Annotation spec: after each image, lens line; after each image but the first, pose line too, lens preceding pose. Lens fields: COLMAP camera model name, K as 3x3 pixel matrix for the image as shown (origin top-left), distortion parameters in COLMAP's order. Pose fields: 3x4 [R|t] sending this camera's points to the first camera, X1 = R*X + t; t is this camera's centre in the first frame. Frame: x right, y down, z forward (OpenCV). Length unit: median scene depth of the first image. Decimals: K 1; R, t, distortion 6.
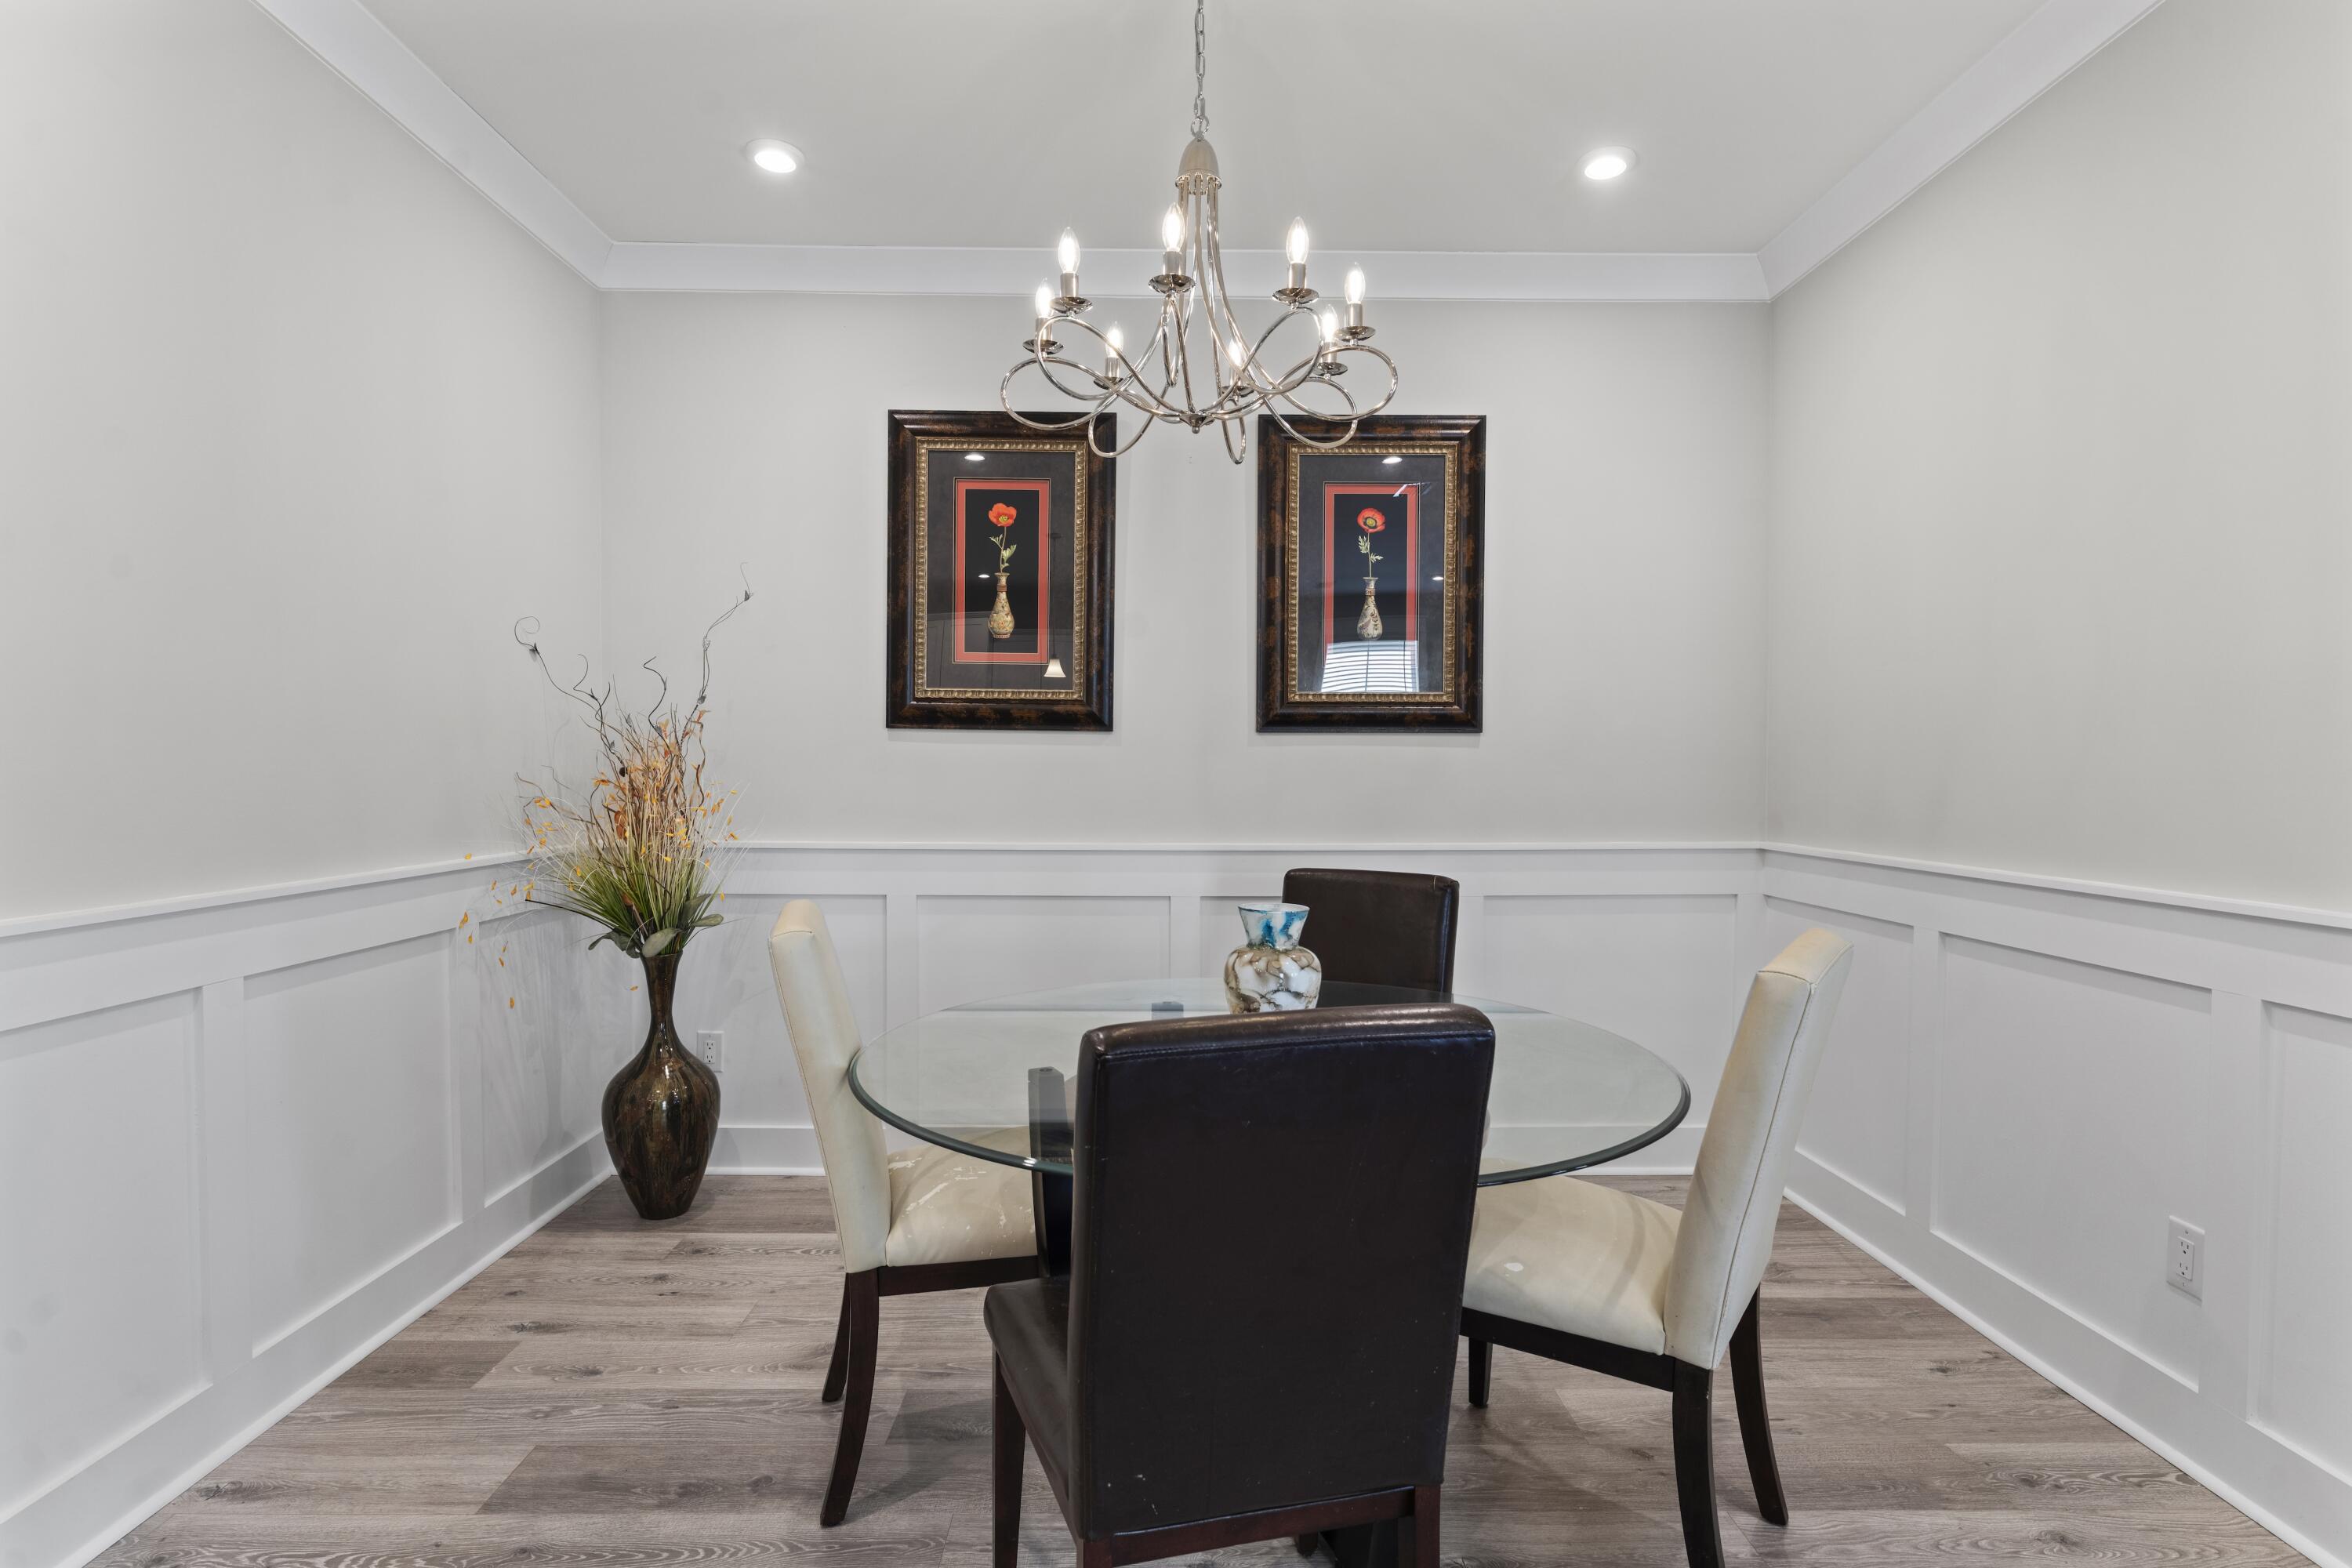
lens RADIAL K [[1146.0, 0, 1176.0], [0, 1146.0, 784.0], [0, 0, 1]] dist [-0.001842, -0.000170]
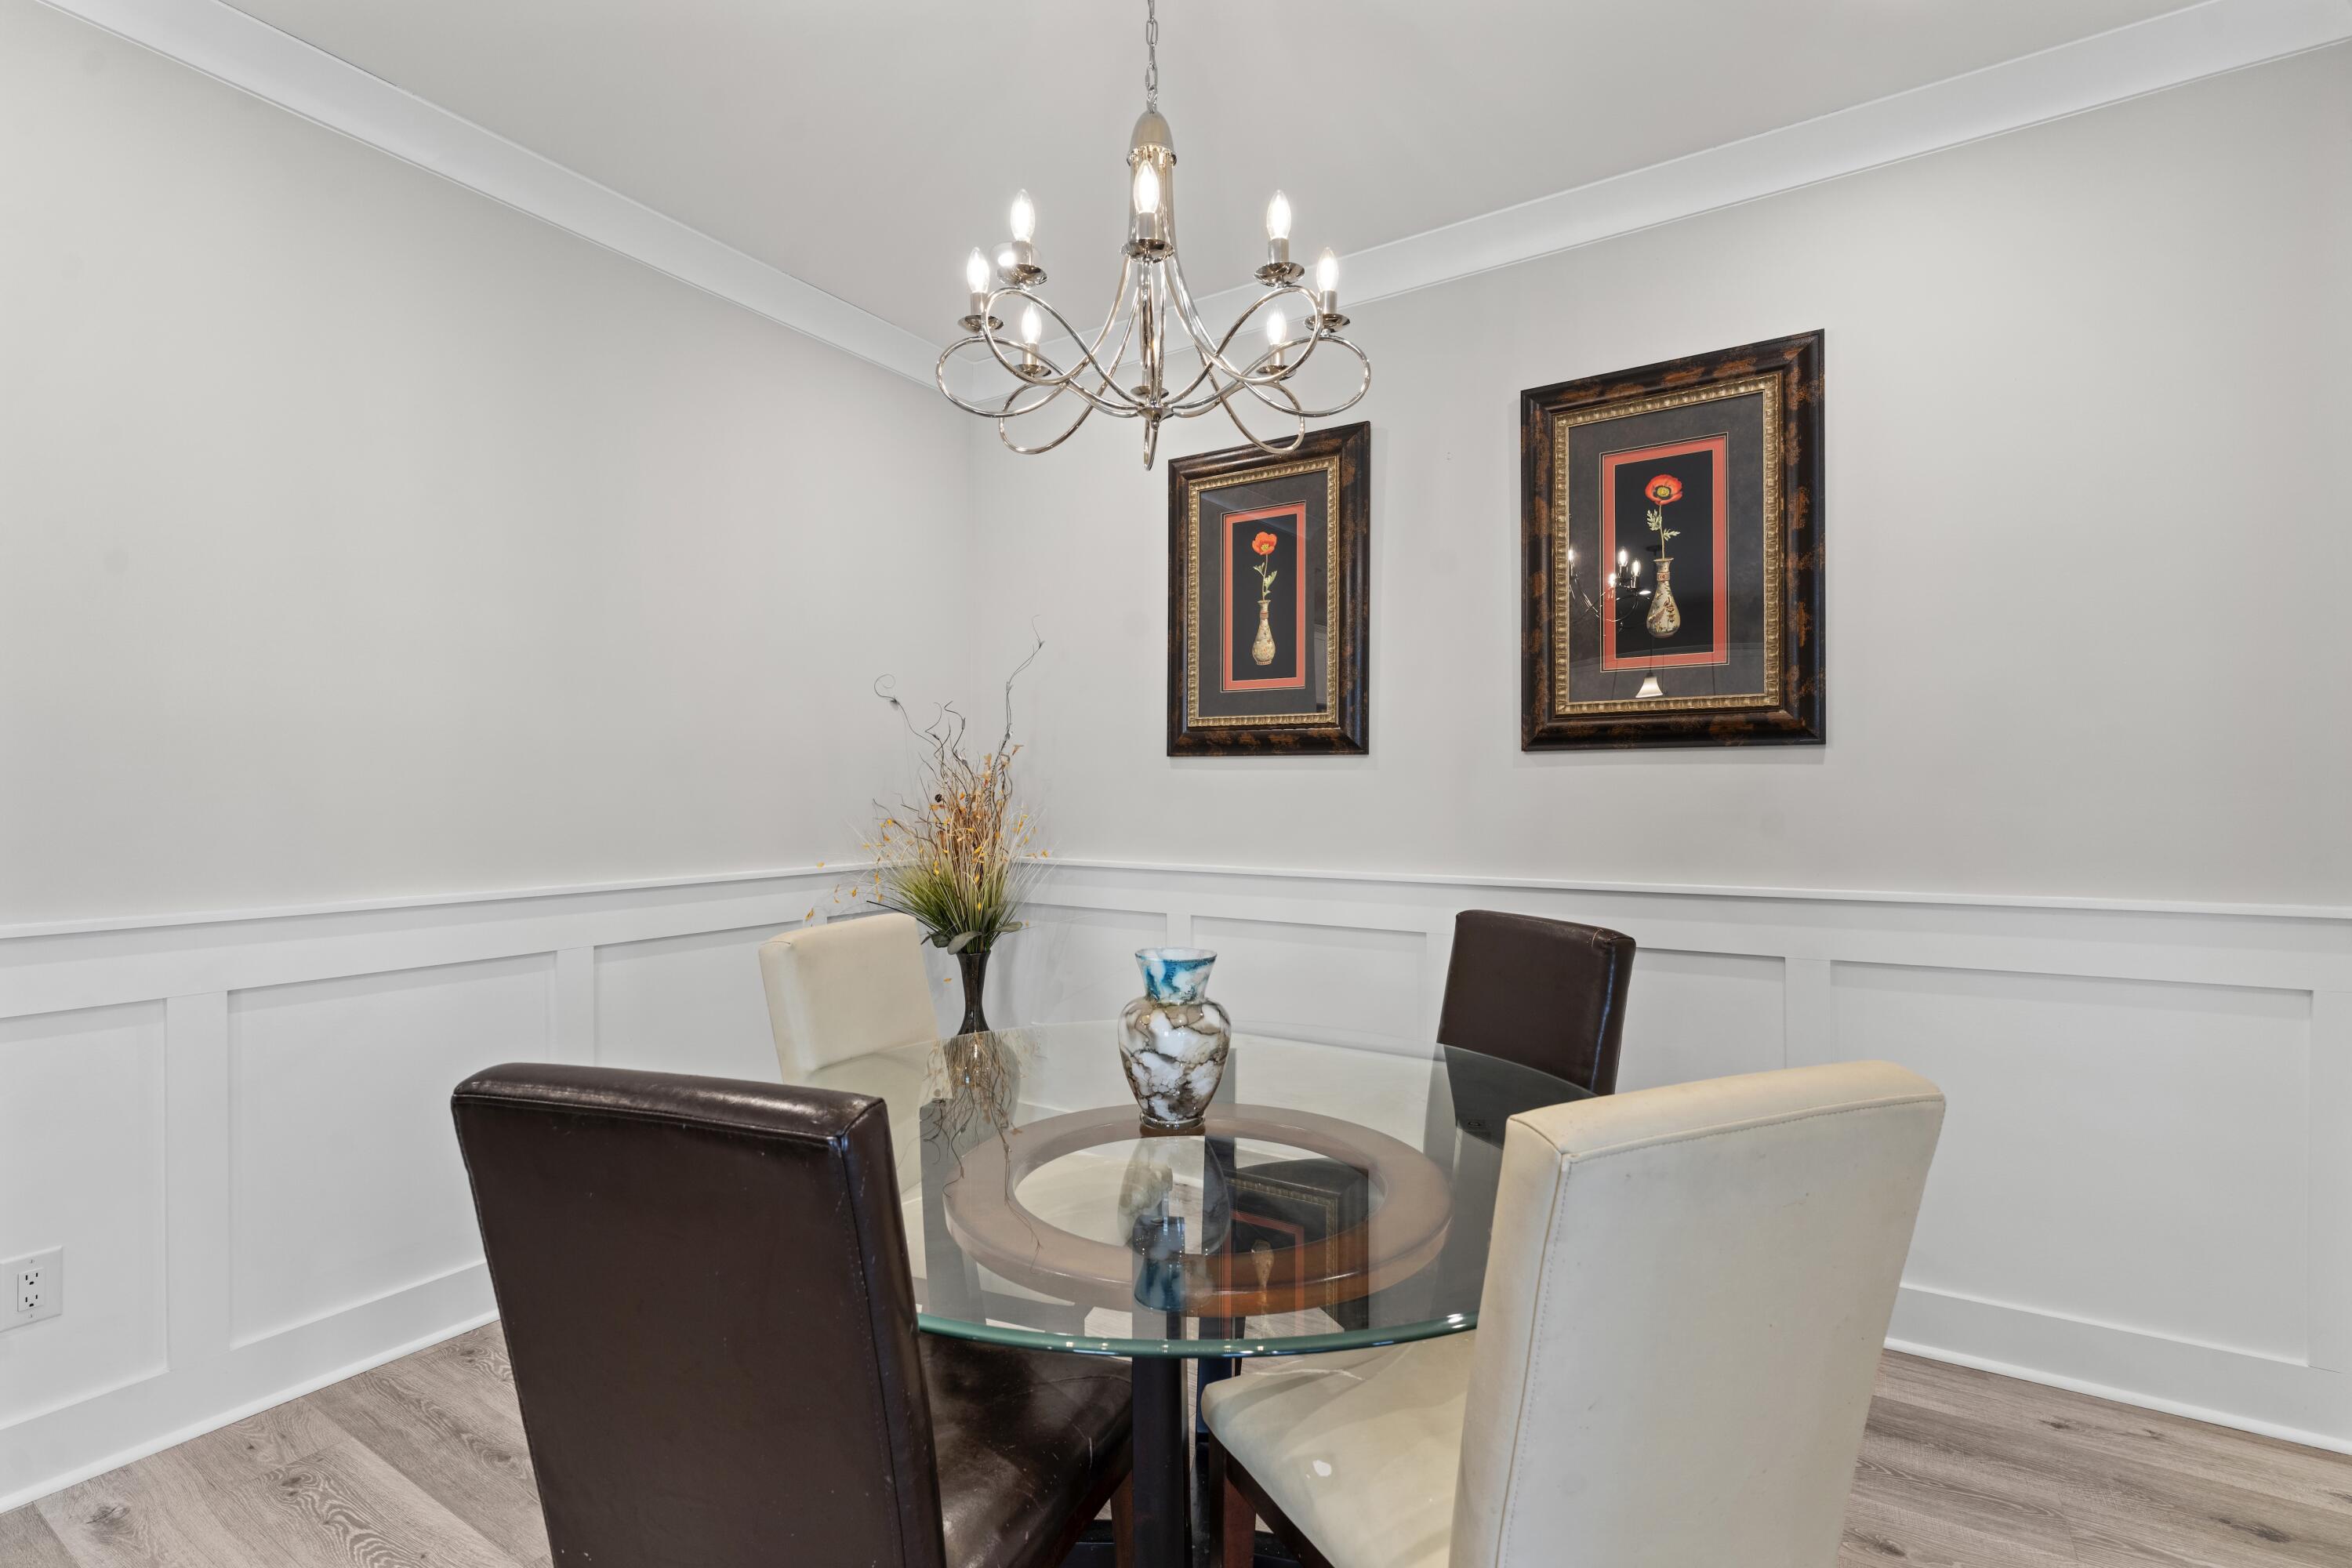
lens RADIAL K [[1056.8, 0, 1177.5], [0, 1056.8, 779.2], [0, 0, 1]] dist [-0.000679, -0.000674]
pose [[0.837545, -0.012424, -0.546227, 0.291724], [-0.002592, 0.999640, -0.026711, -0.001431], [0.546362, 0.023787, 0.837211, 0.182203]]
